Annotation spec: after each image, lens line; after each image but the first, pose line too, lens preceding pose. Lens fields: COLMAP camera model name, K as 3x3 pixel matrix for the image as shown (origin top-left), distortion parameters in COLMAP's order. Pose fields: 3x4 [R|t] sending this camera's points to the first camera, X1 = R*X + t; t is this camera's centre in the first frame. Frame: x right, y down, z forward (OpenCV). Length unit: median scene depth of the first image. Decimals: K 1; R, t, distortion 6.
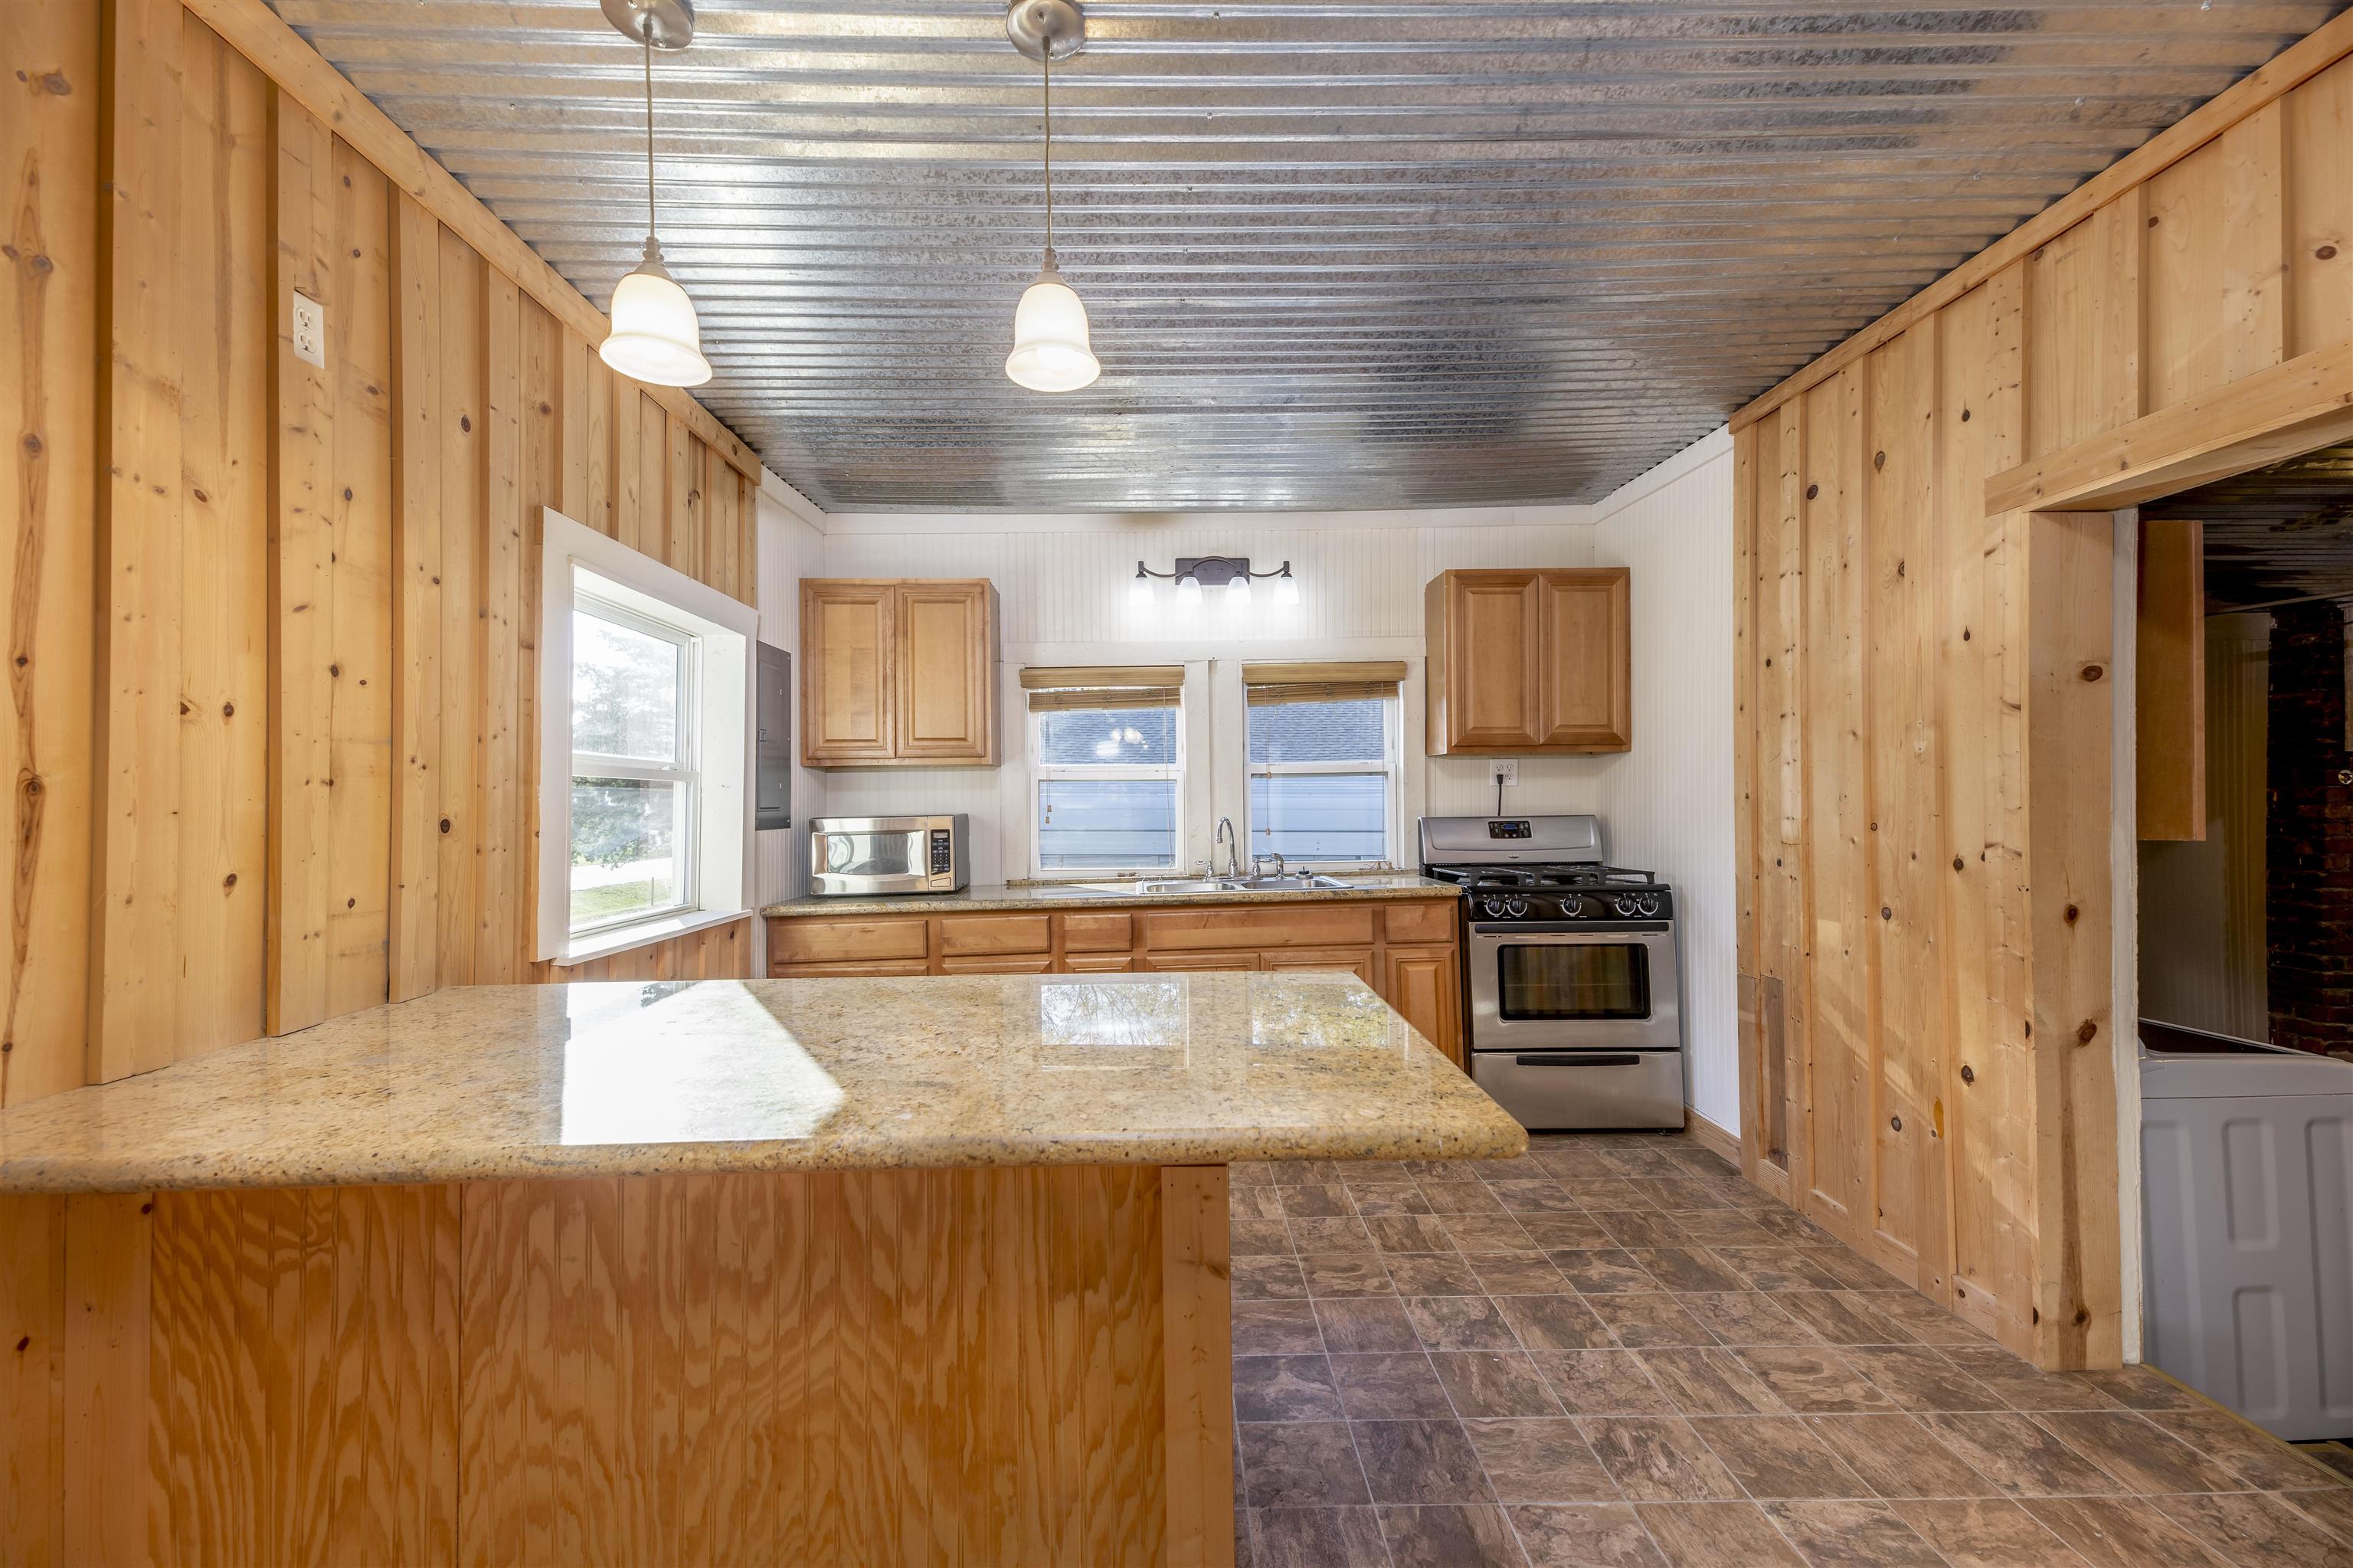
lens RADIAL K [[940.9, 0, 1166.0], [0, 940.9, 790.4], [0, 0, 1]] dist [0.034197, -0.004934]
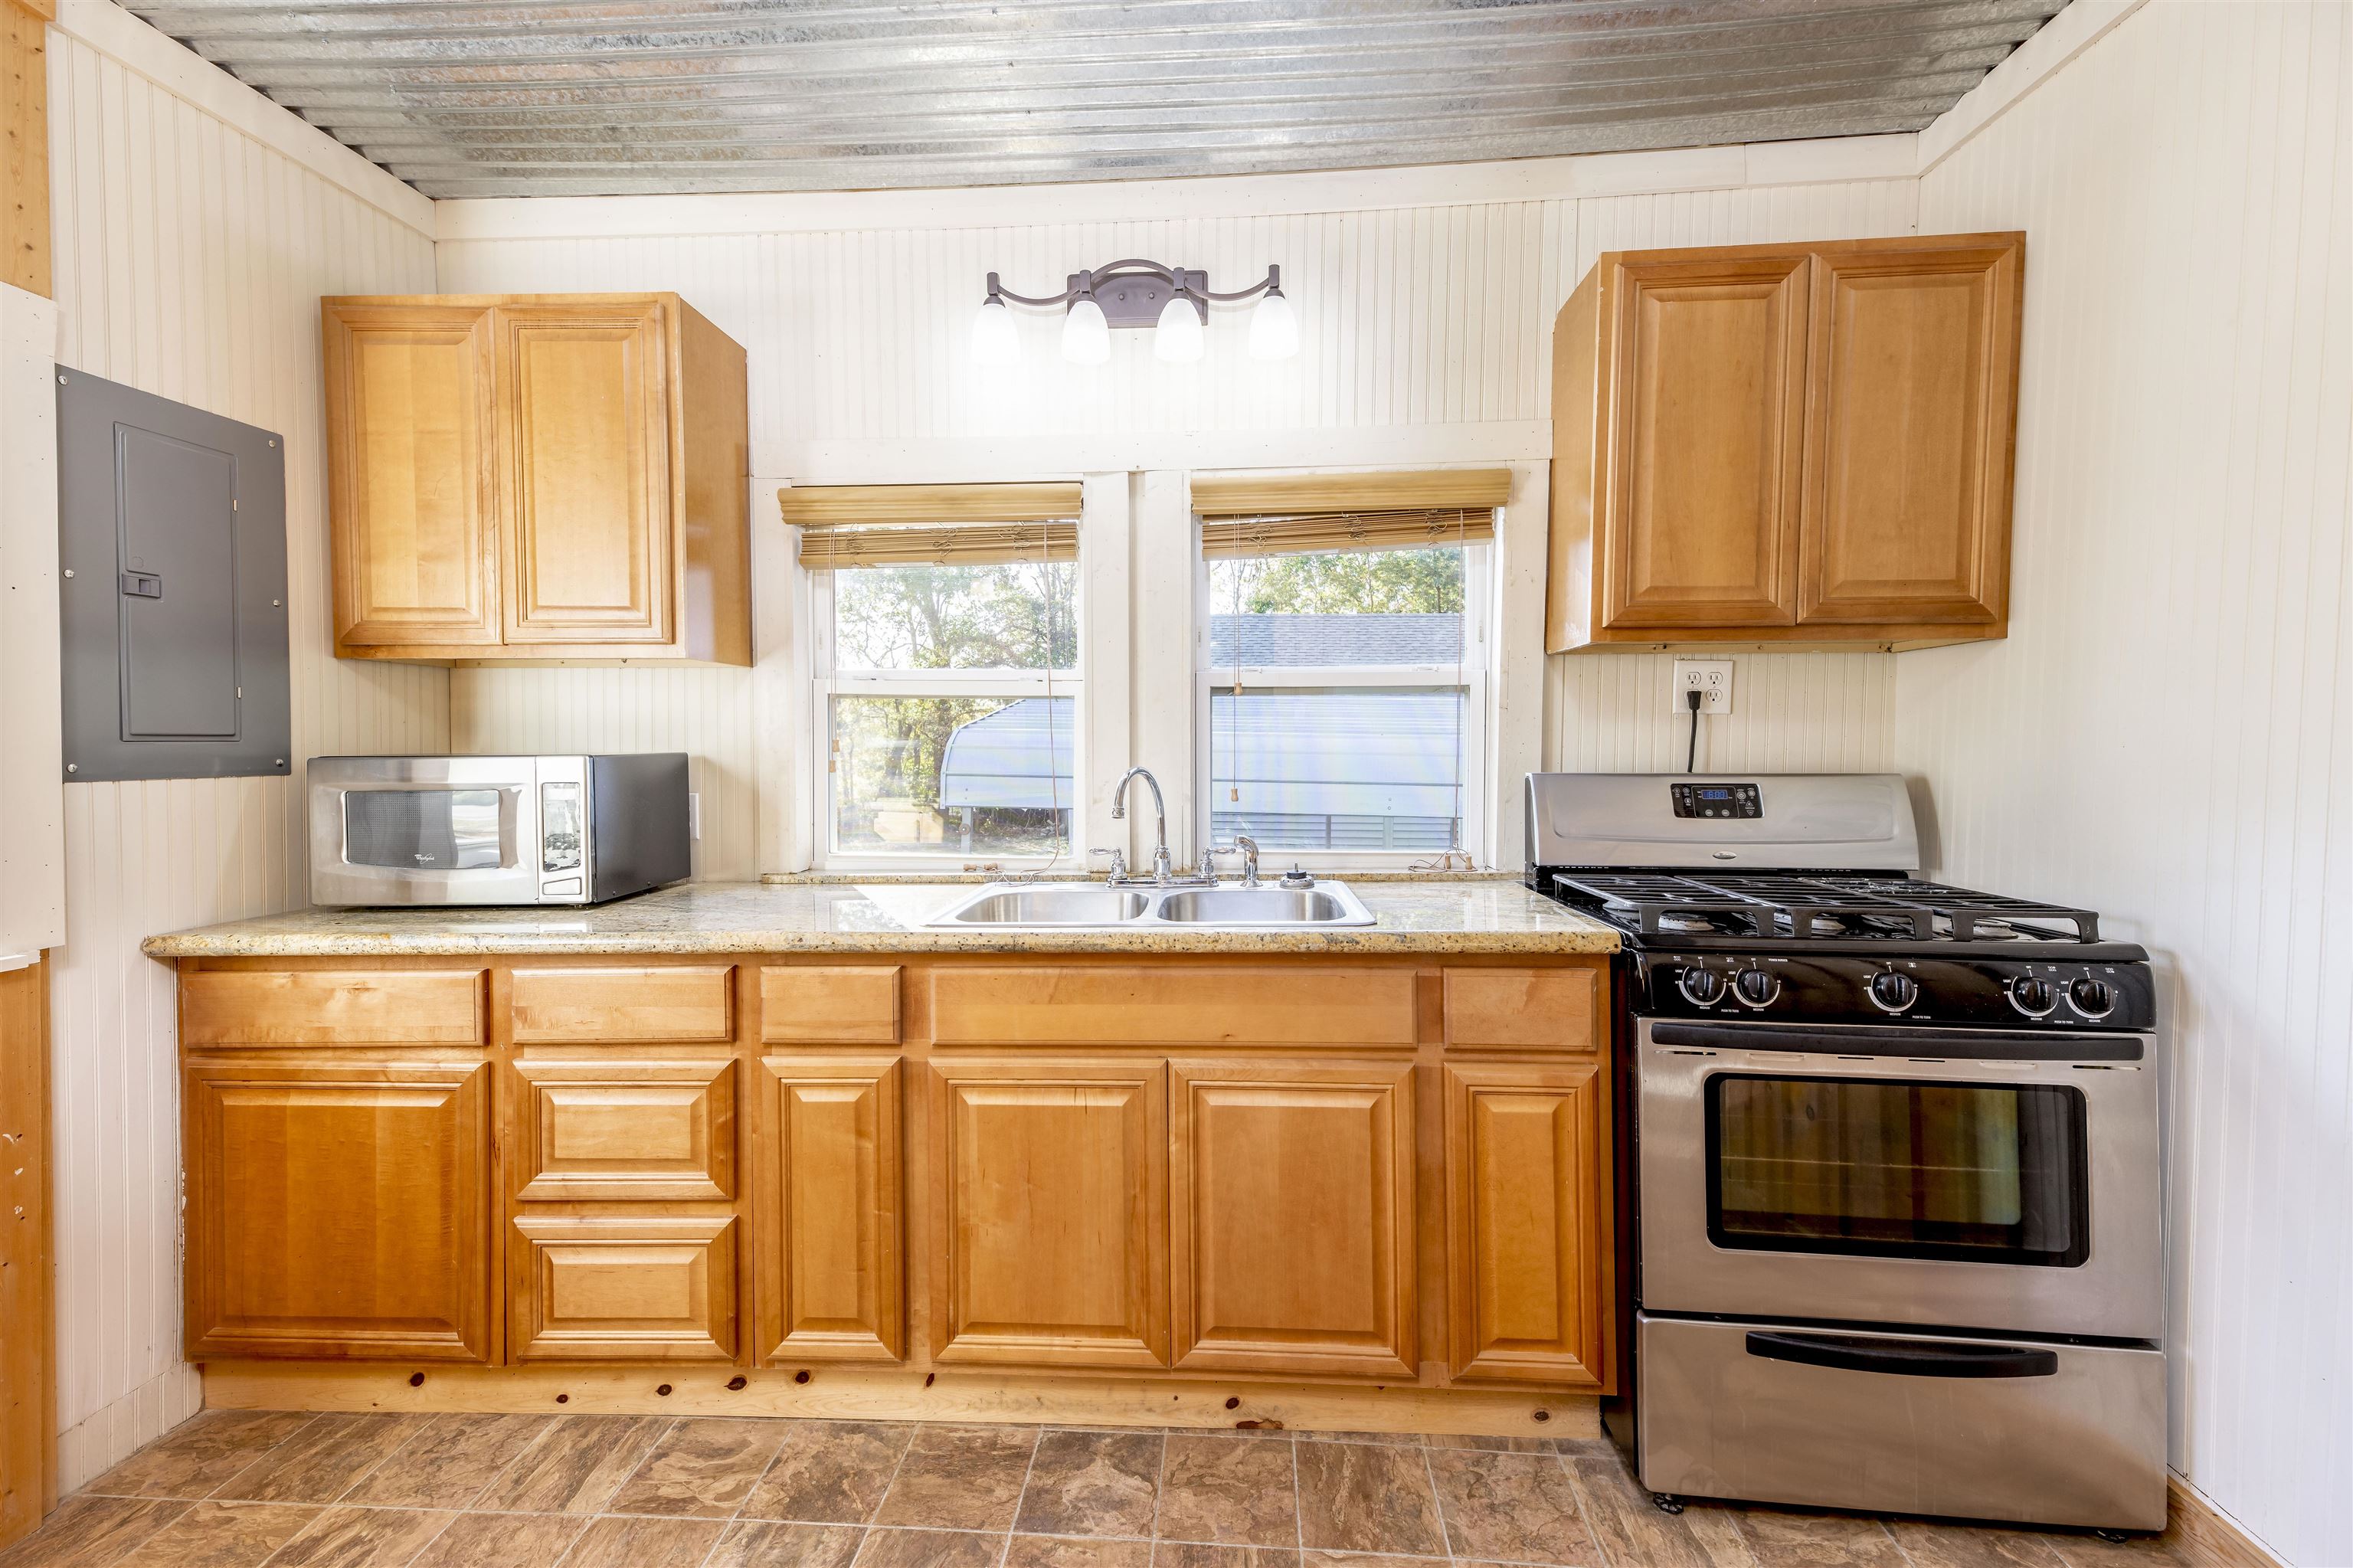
lens RADIAL K [[968.9, 0, 1174.1], [0, 968.9, 772.4], [0, 0, 1]] dist [0.036333, -0.005862]
pose [[0.995510, 0.016085, -0.093279, 0.144046], [-0.012114, 0.999003, 0.042973, 0.009020], [0.093877, -0.041650, 0.994712, 0.520791]]
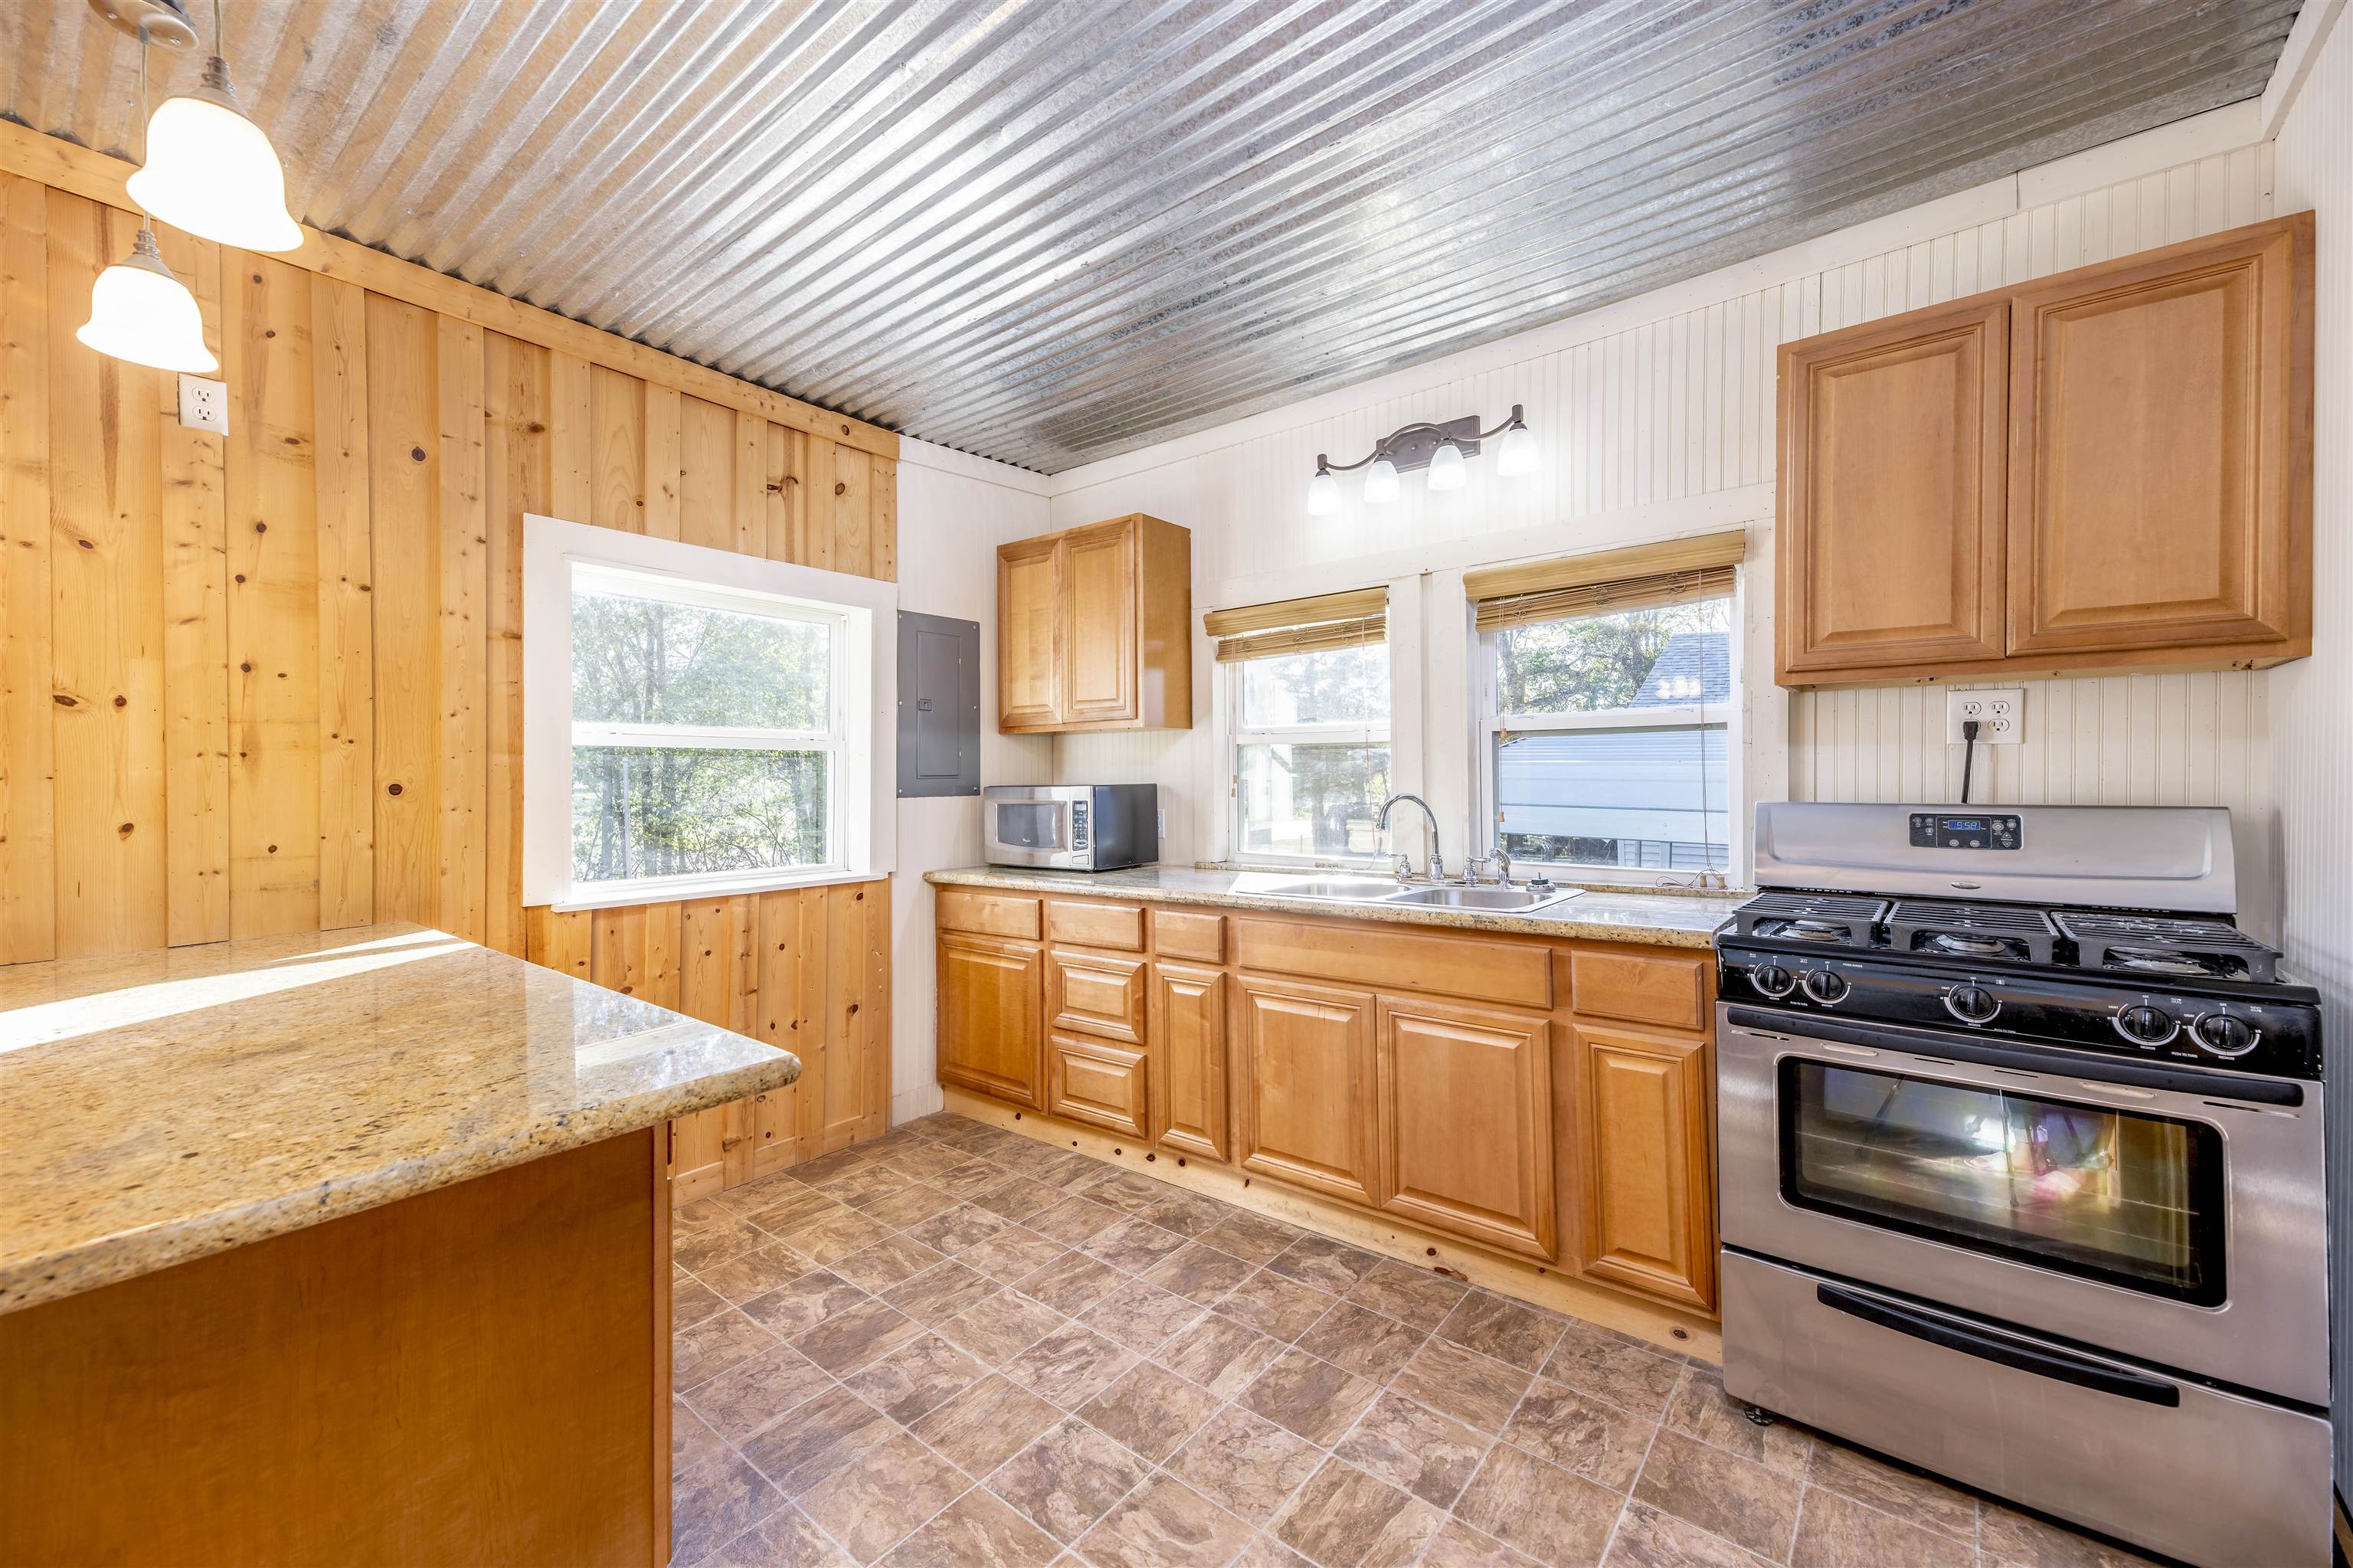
lens RADIAL K [[940.9, 0, 1168.4], [0, 940.9, 774.6], [0, 0, 1]] dist [0.034197, -0.004934]
pose [[0.760022, 0.007771, -0.649851, 0.423810], [0.004792, 0.999834, 0.017561, 0.000779], [0.649880, -0.016461, 0.759859, 0.382154]]
